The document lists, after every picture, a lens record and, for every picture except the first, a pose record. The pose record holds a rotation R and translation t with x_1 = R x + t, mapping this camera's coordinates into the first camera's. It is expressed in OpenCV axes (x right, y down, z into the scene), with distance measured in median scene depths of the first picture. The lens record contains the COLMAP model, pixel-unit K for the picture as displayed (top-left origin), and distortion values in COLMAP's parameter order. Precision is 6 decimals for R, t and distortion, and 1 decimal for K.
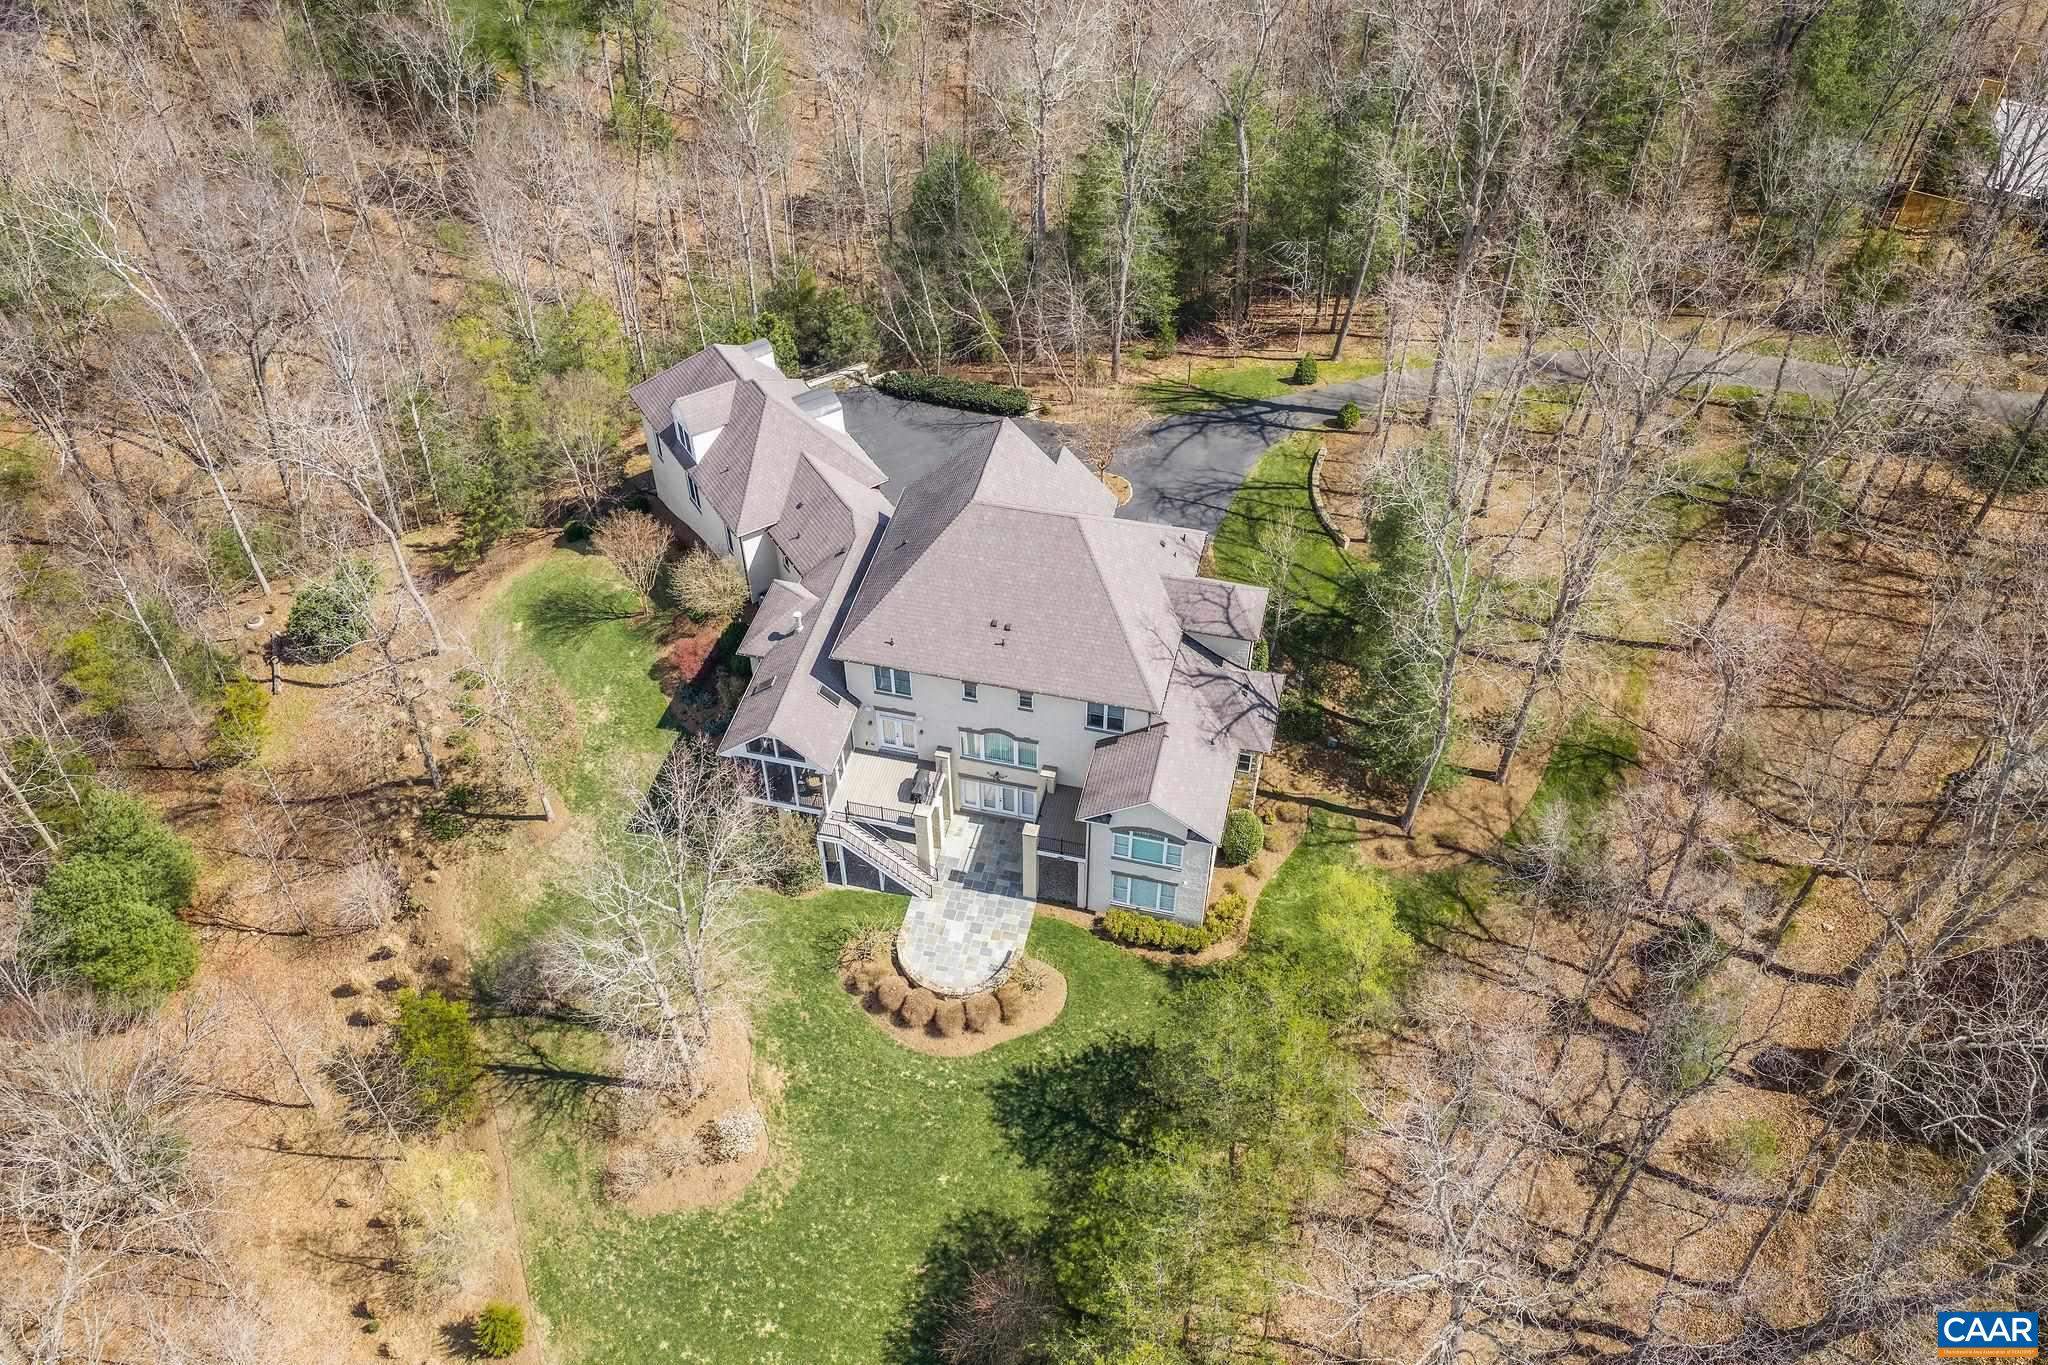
lens RADIAL K [[1684.7, 0, 1023.7], [0, 1684.7, 647.4], [0, 0, 1]] dist [0.009075, -0.004996]
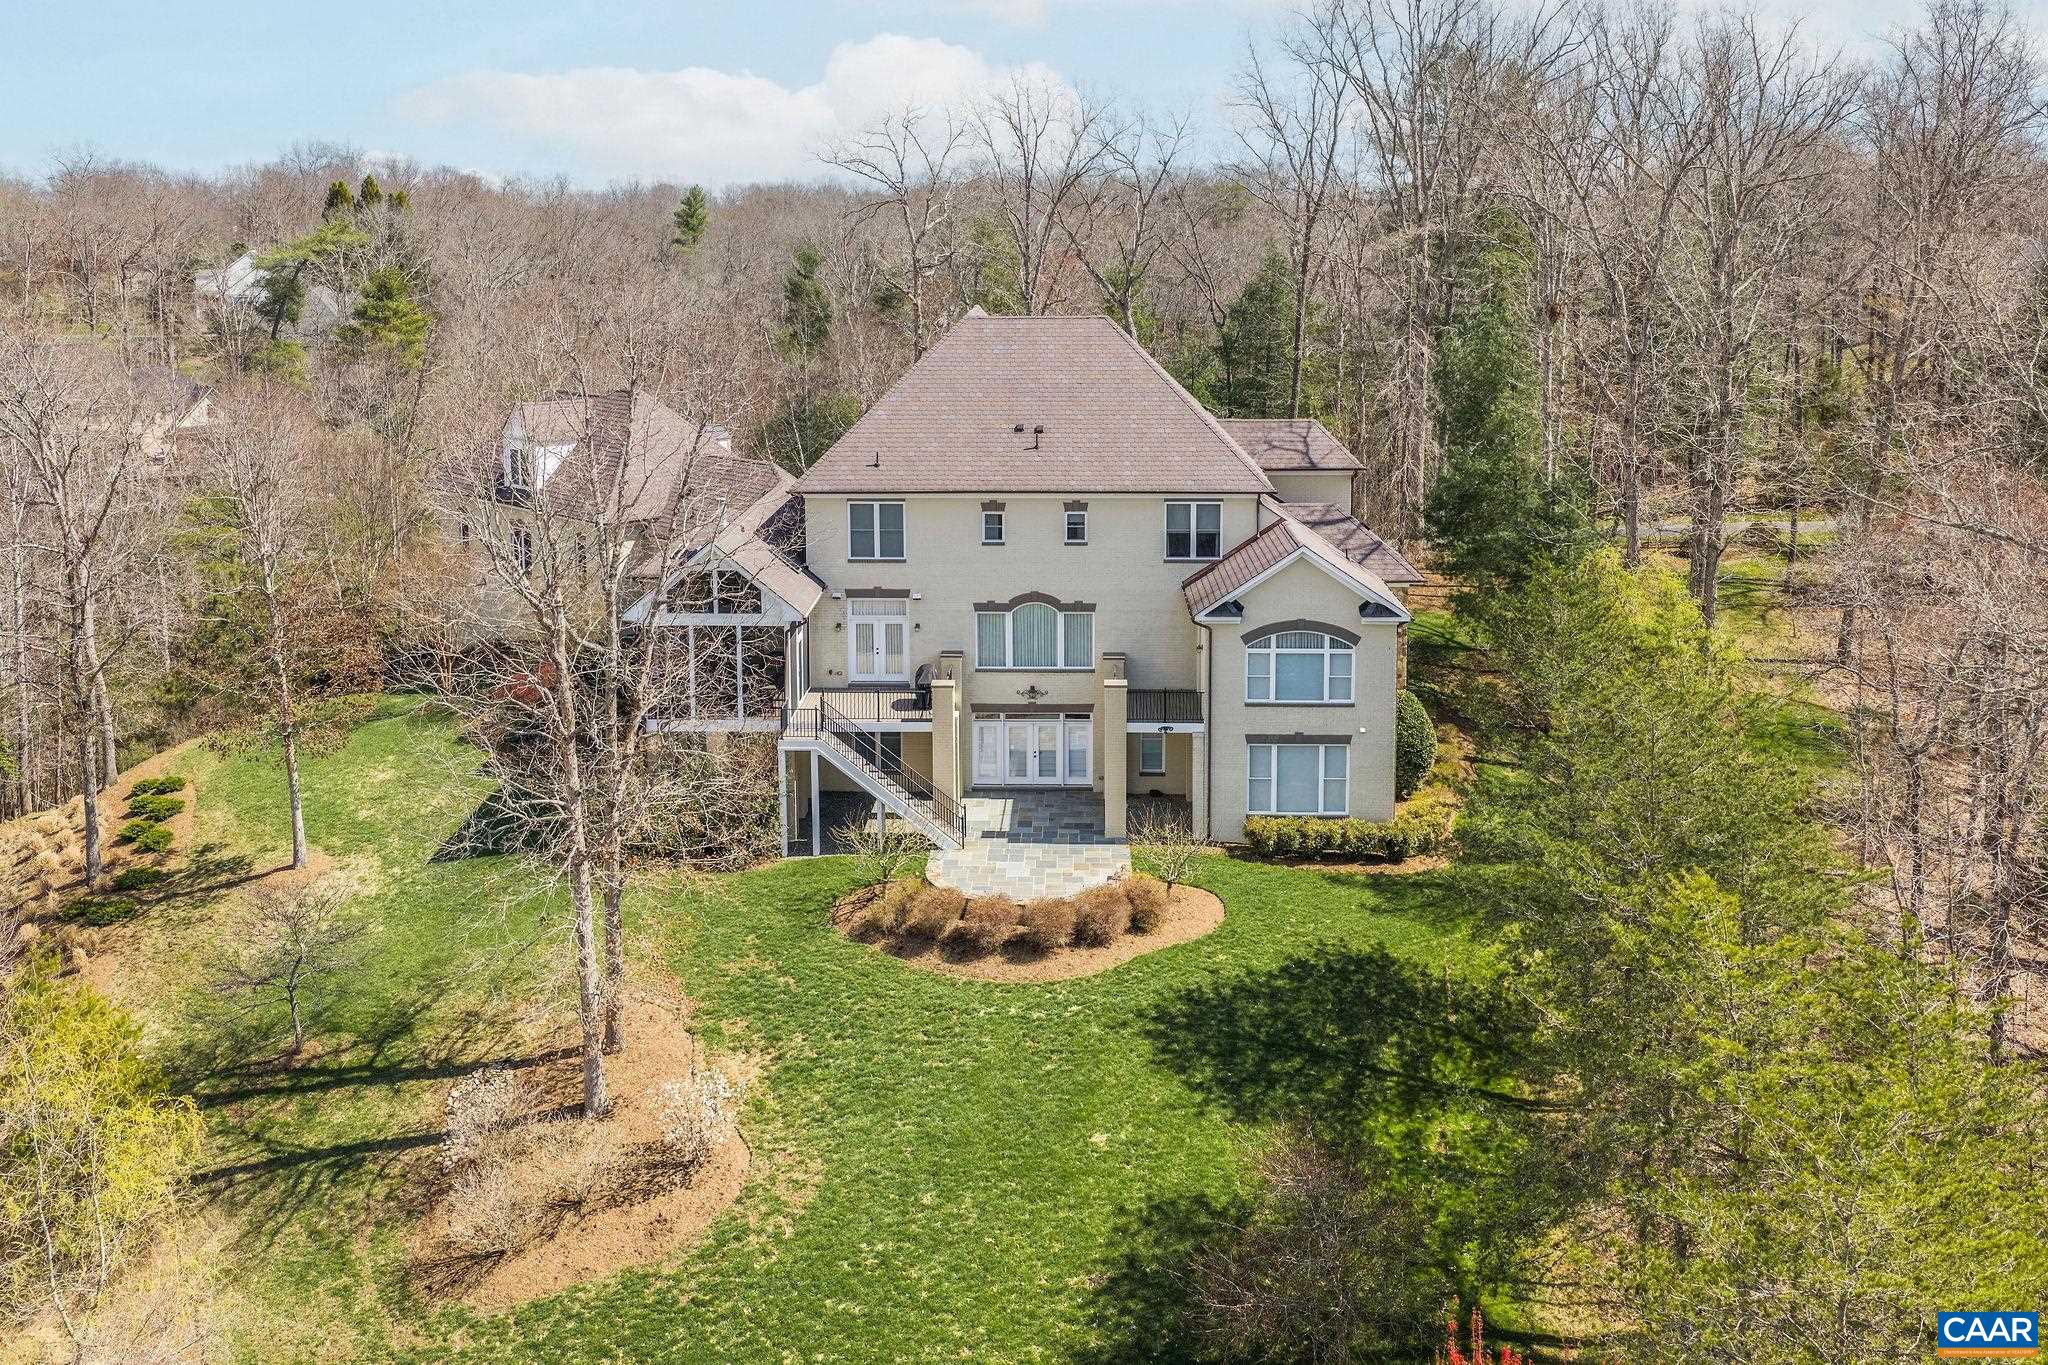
lens RADIAL K [[1819.7, 0, 1028.8], [0, 1819.7, 459.9], [0, 0, 1]] dist [-0.000076, -0.014394]
pose [[0.979053, -0.024572, 0.202115, -0.172300], [0.144781, 0.781981, -0.606254, 0.471852], [-0.143153, 0.622818, 0.769159, 0.417043]]
